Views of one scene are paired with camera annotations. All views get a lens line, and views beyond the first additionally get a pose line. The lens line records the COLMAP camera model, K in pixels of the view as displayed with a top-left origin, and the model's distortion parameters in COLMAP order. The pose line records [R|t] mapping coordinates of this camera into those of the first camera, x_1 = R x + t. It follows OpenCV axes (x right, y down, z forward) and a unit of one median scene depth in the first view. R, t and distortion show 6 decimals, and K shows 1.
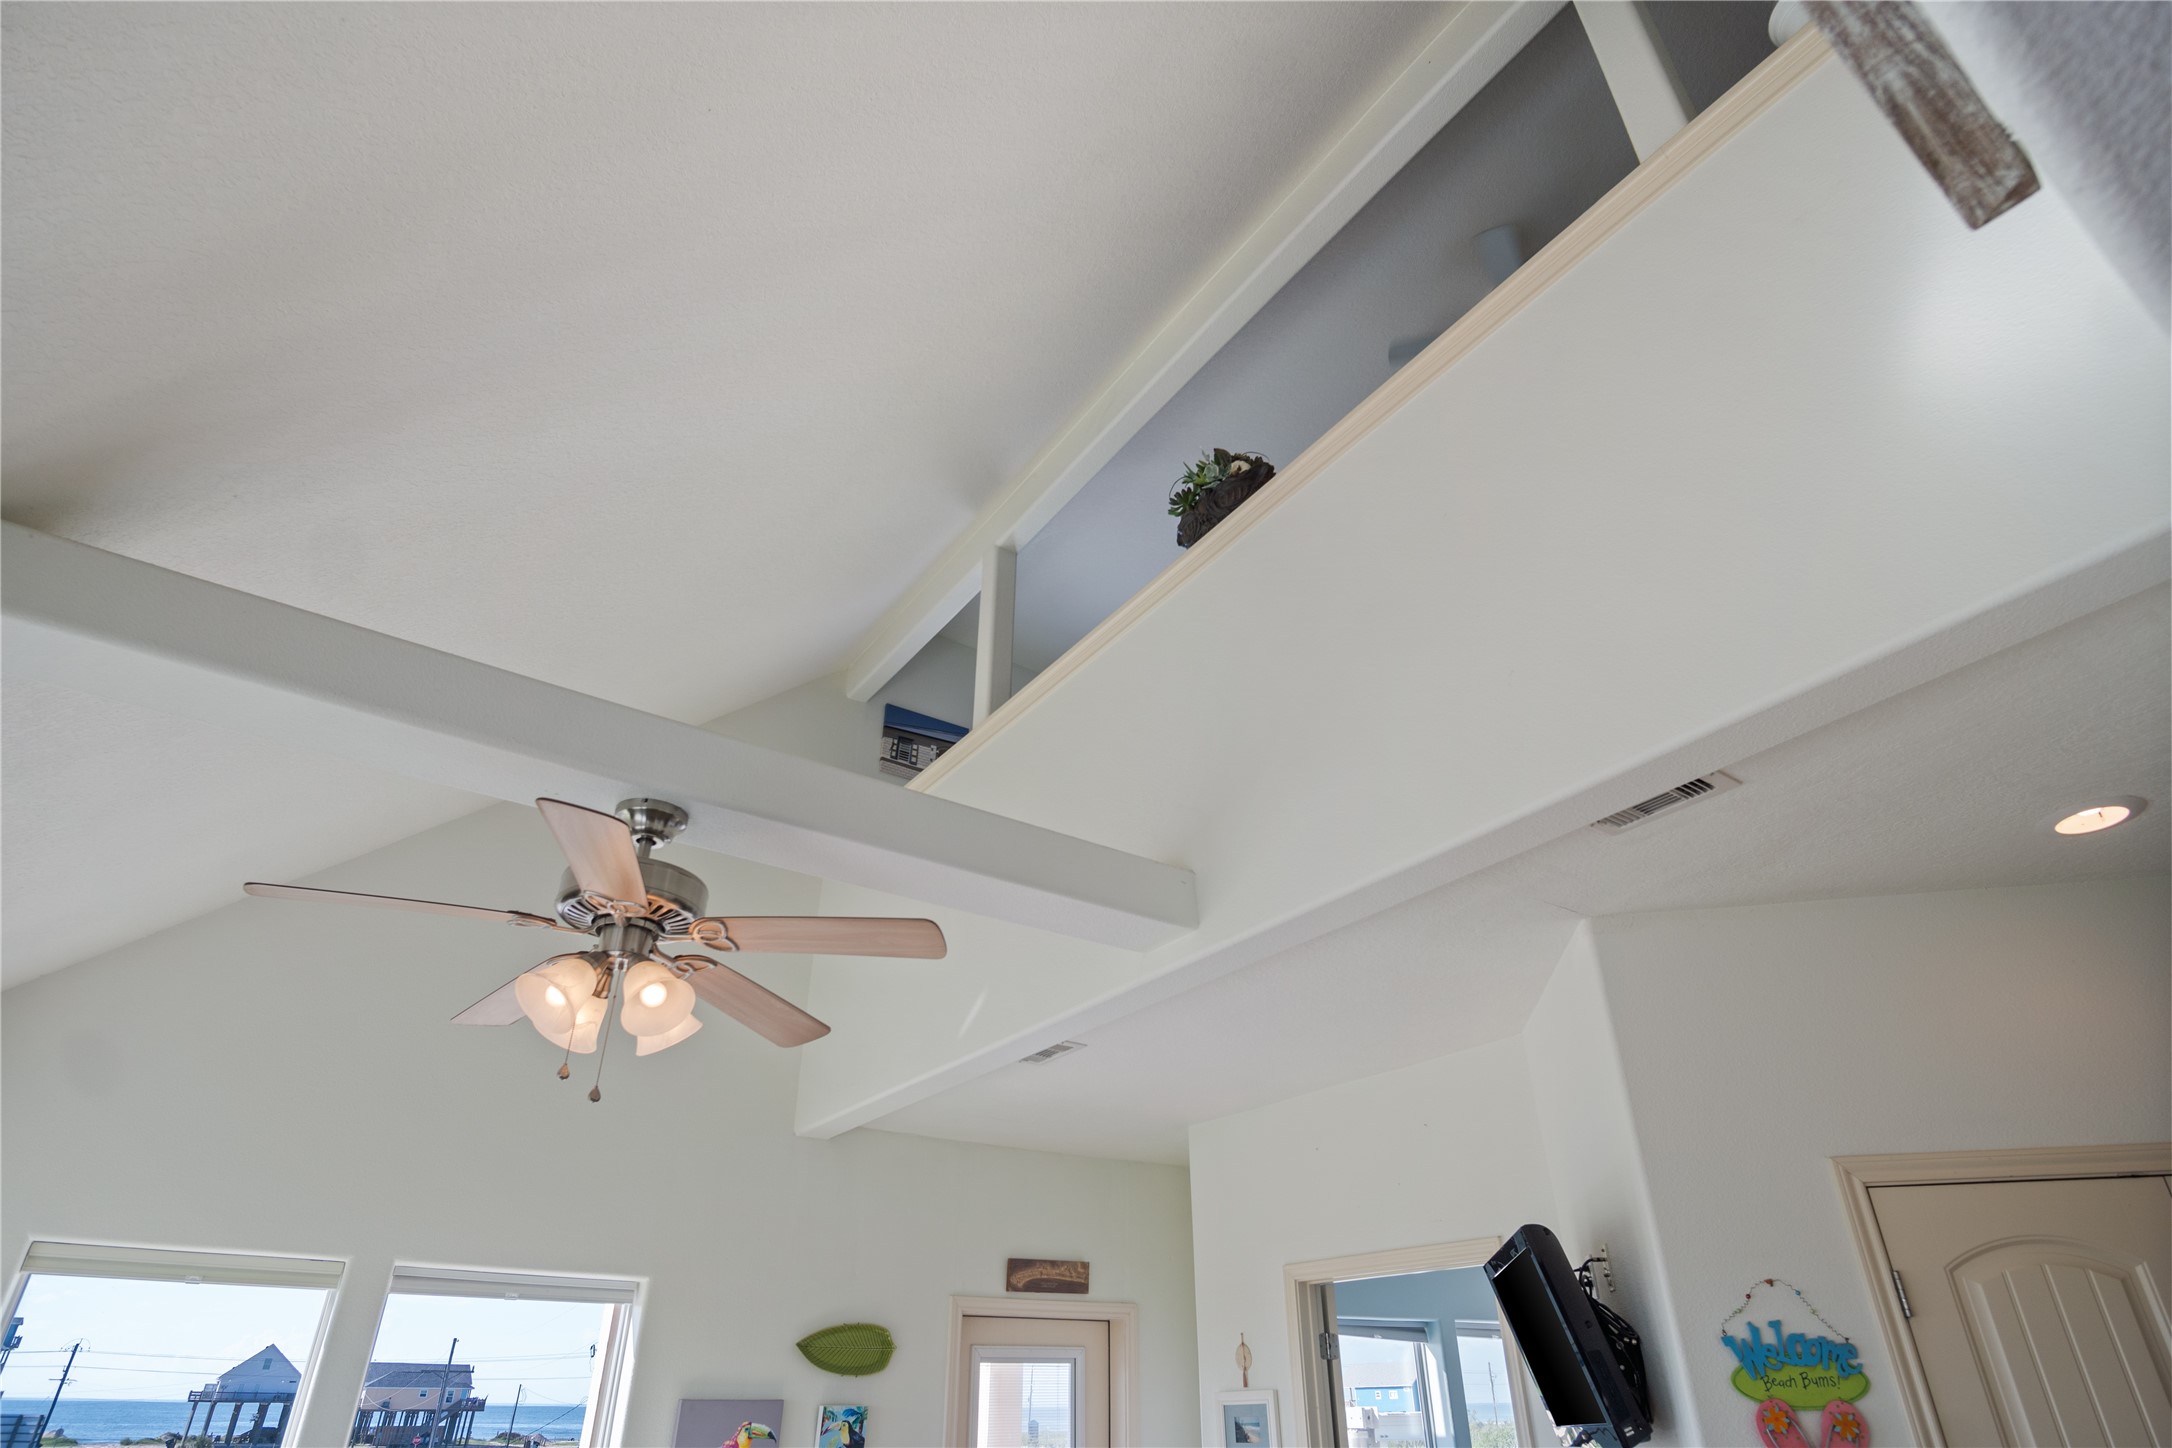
lens RADIAL K [[1184.6, 0, 1096.3], [0, 1184.6, 725.3], [0, 0, 1]] dist [-0.029868, 0.006403]
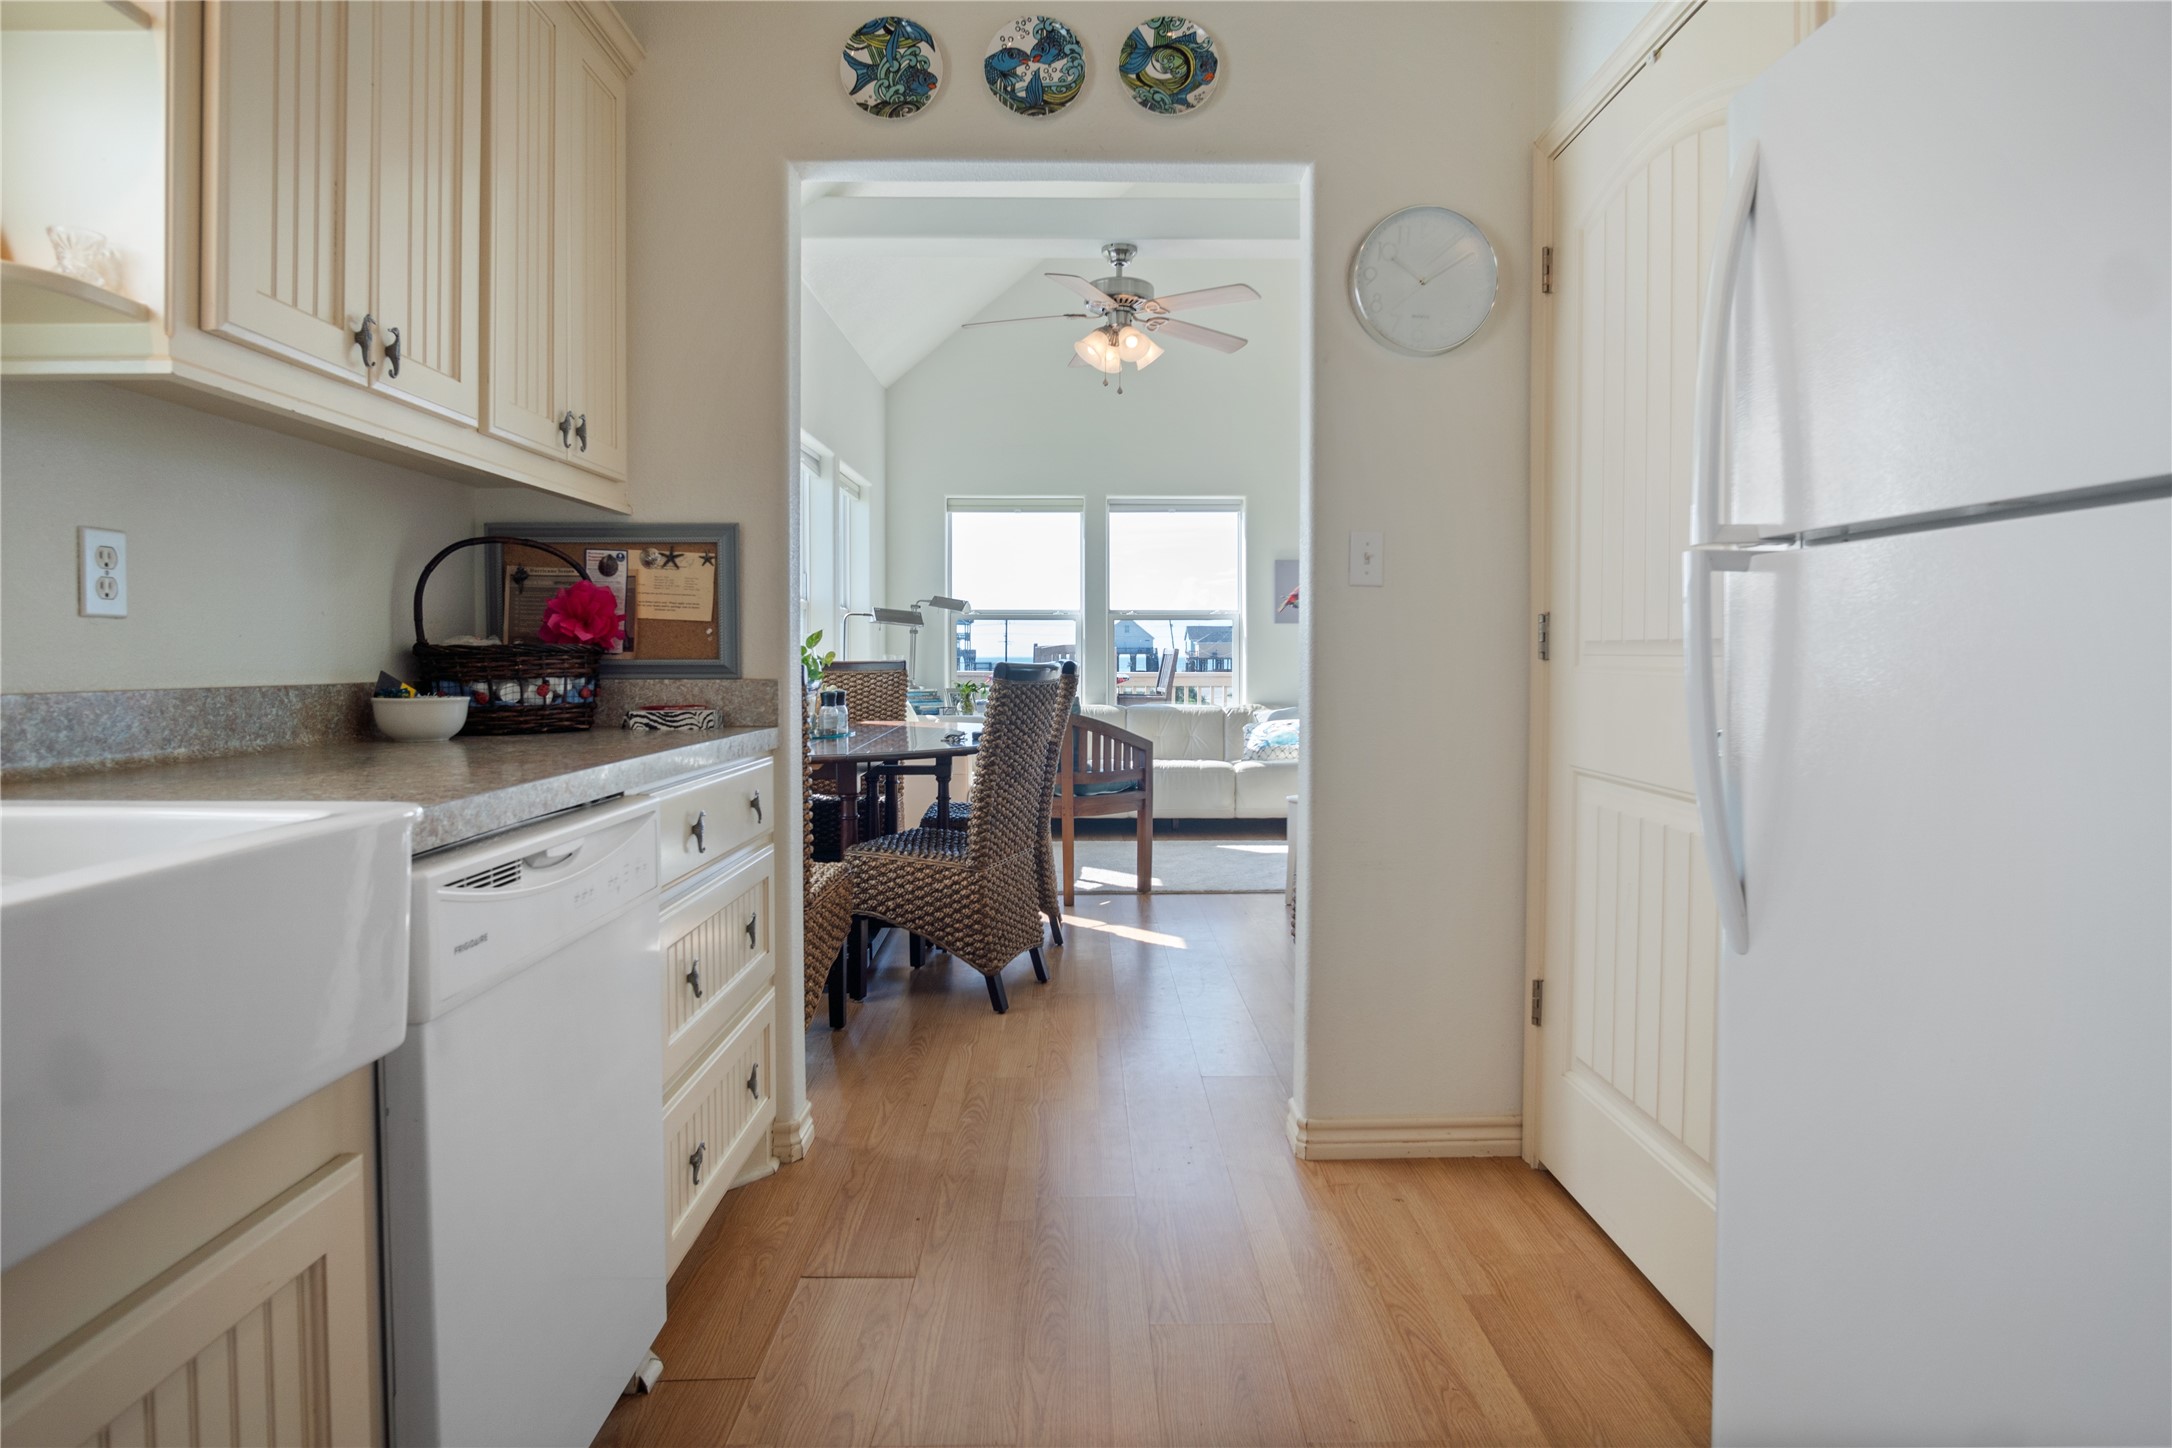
lens RADIAL K [[1184.6, 0, 1122.8], [0, 1184.6, 671.8], [0, 0, 1]] dist [-0.029868, 0.006403]
pose [[0.845464, 0.007935, -0.533974, 0.364997], [0.269030, 0.857413, 0.438709, -0.097808], [0.461317, -0.514568, 0.722777, -0.415724]]
